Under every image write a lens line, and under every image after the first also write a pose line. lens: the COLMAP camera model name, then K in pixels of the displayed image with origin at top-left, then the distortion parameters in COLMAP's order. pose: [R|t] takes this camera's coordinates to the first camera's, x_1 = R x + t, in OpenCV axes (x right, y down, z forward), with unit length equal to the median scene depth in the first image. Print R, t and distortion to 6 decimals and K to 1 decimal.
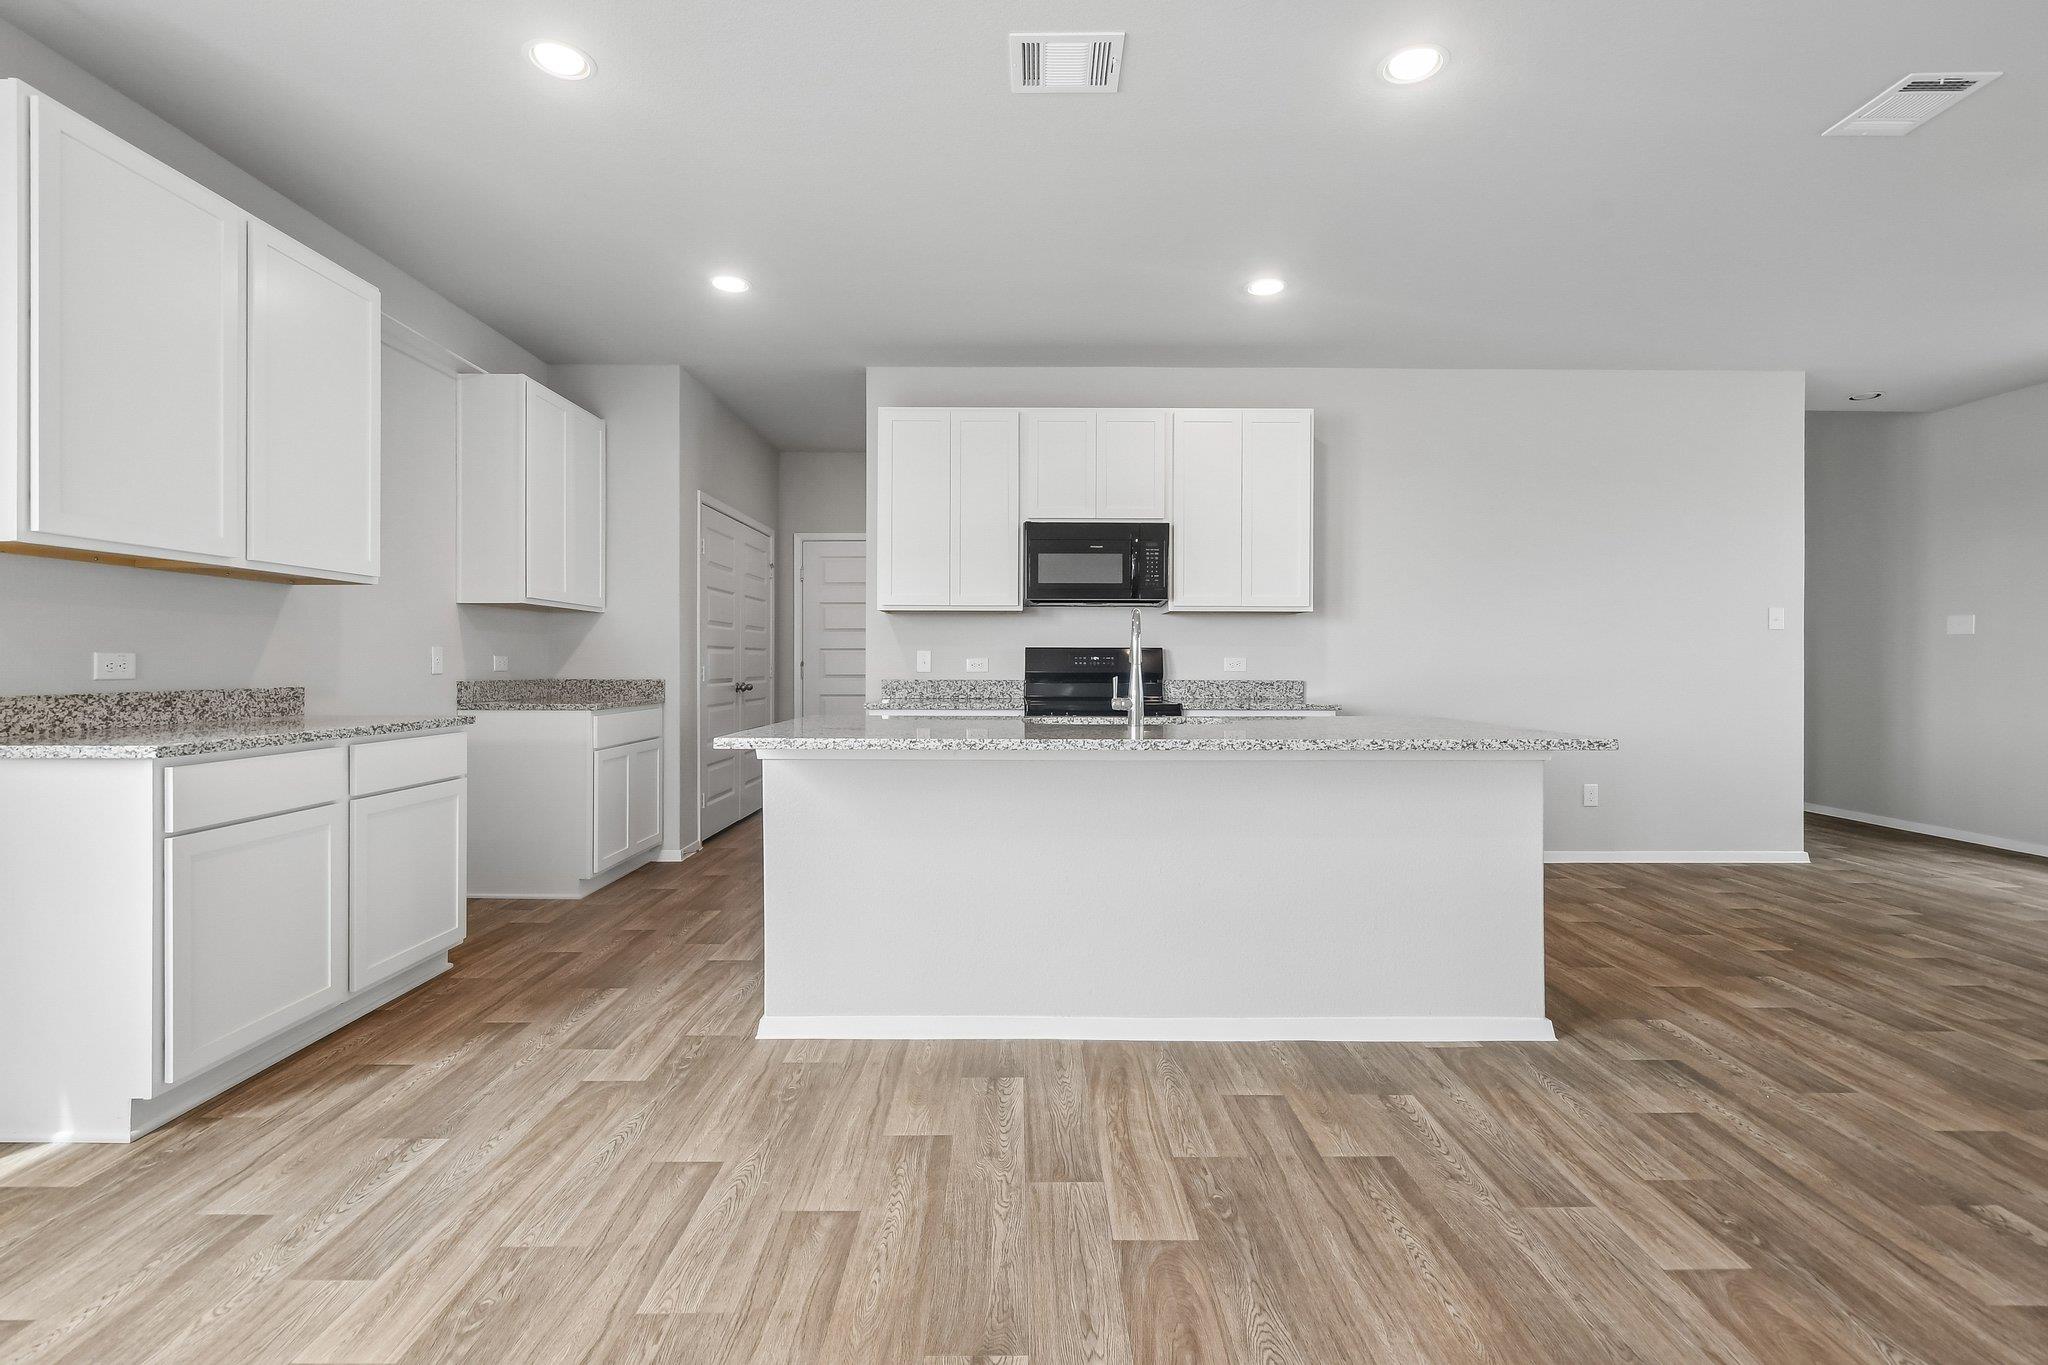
lens RADIAL K [[933.5, 0, 1022.0], [0, 933.5, 663.1], [0, 0, 1]] dist [-0.001516, -0.000643]
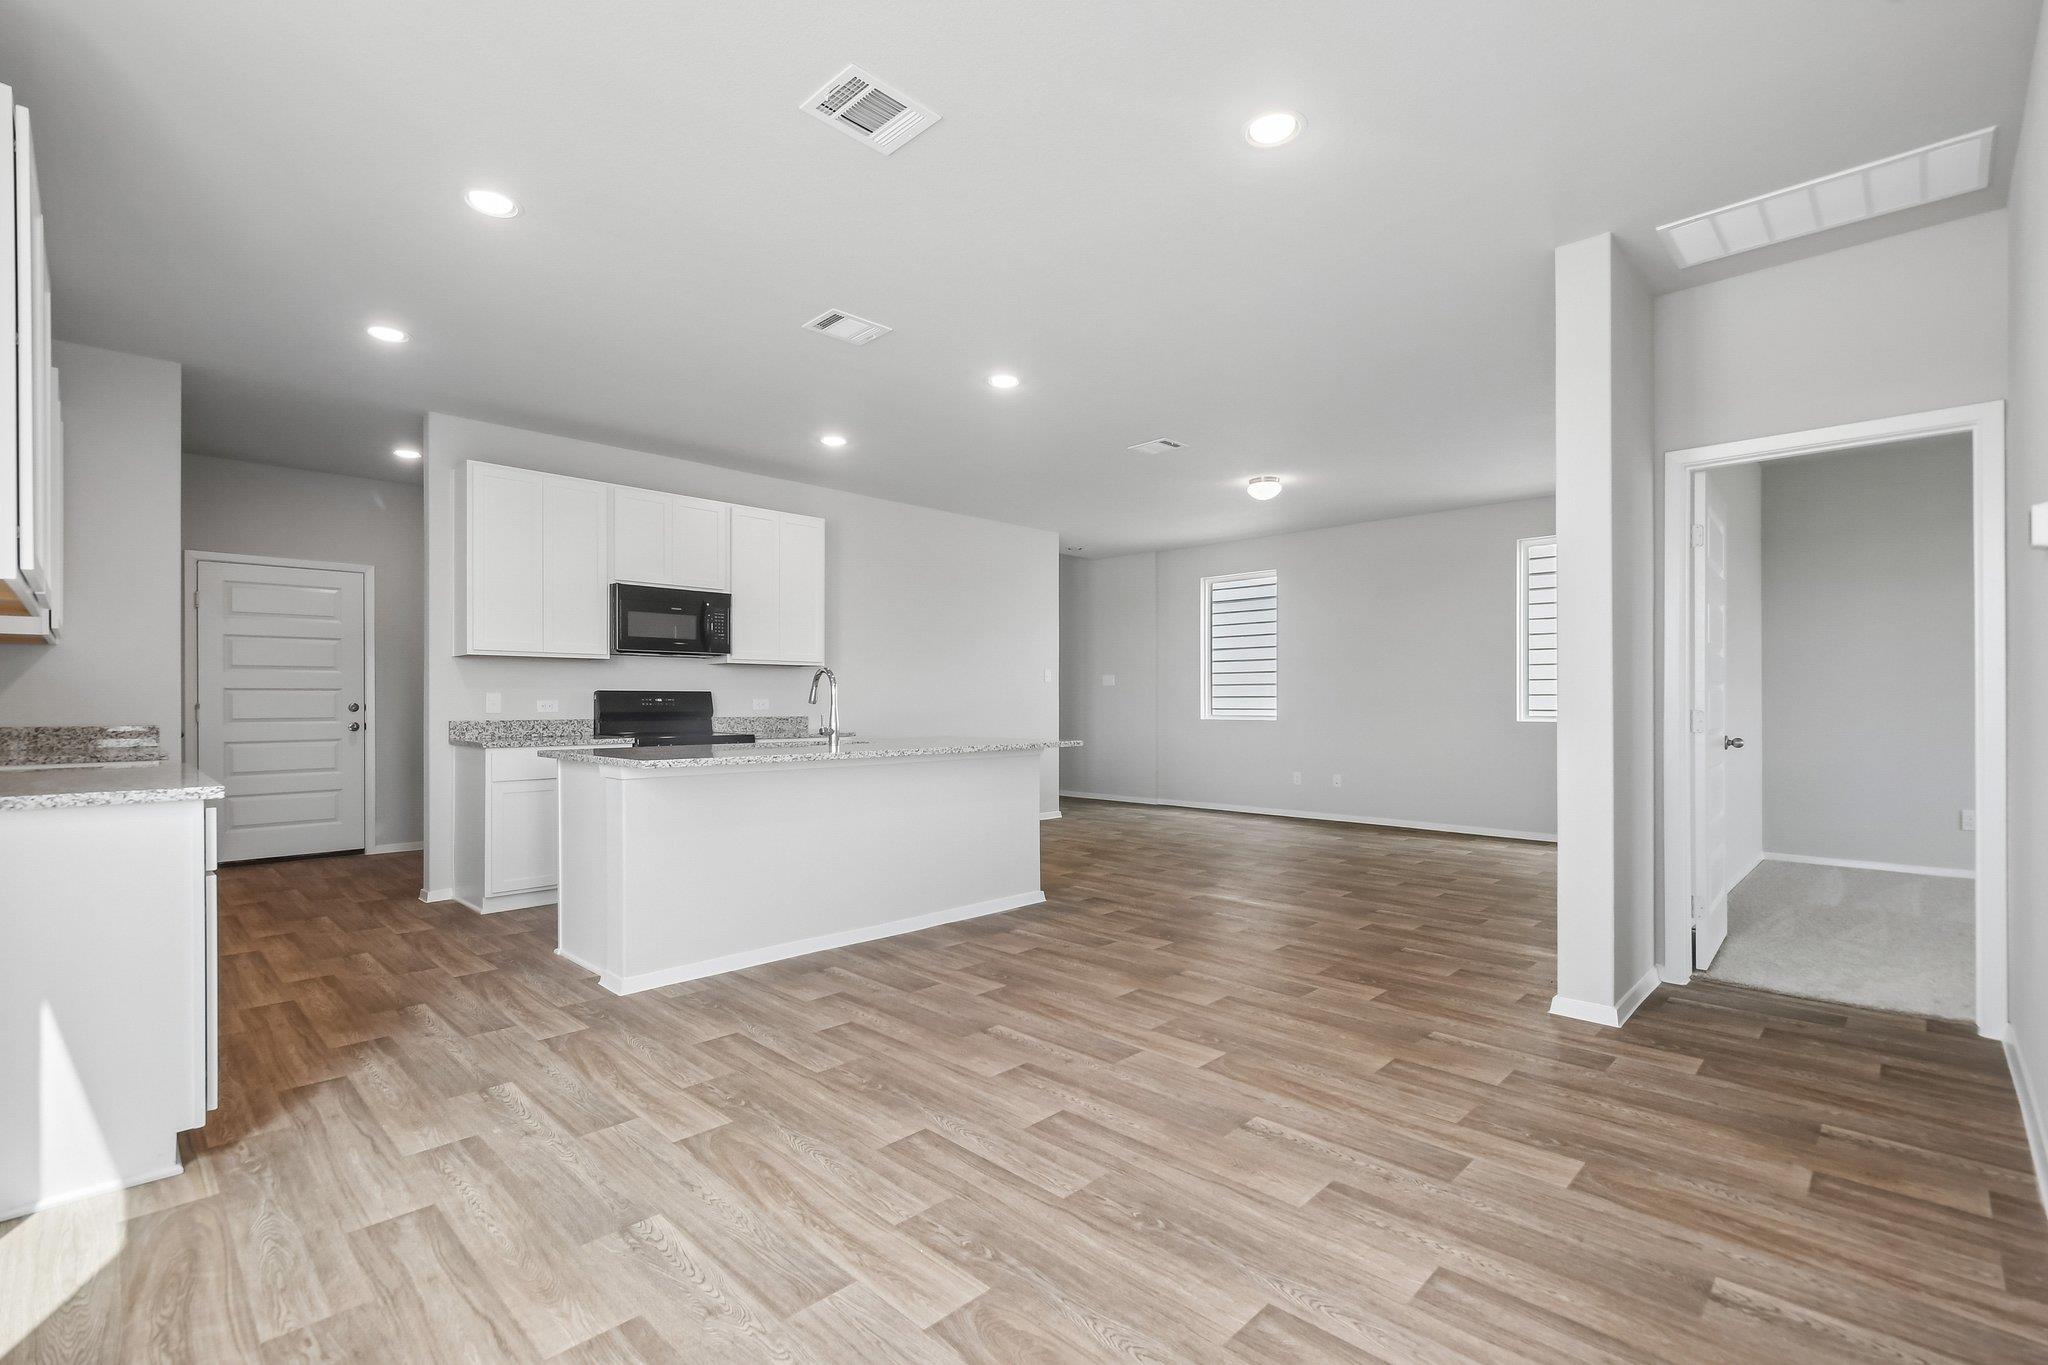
lens RADIAL K [[921.1, 0, 1022.7], [0, 921.1, 700.5], [0, 0, 1]] dist [0.004157, -0.005364]
pose [[0.706076, -0.001620, 0.708134, -0.777298], [0.002997, 0.999995, -0.000700, -0.003973], [-0.708129, 0.002617, 0.706078, -0.290667]]
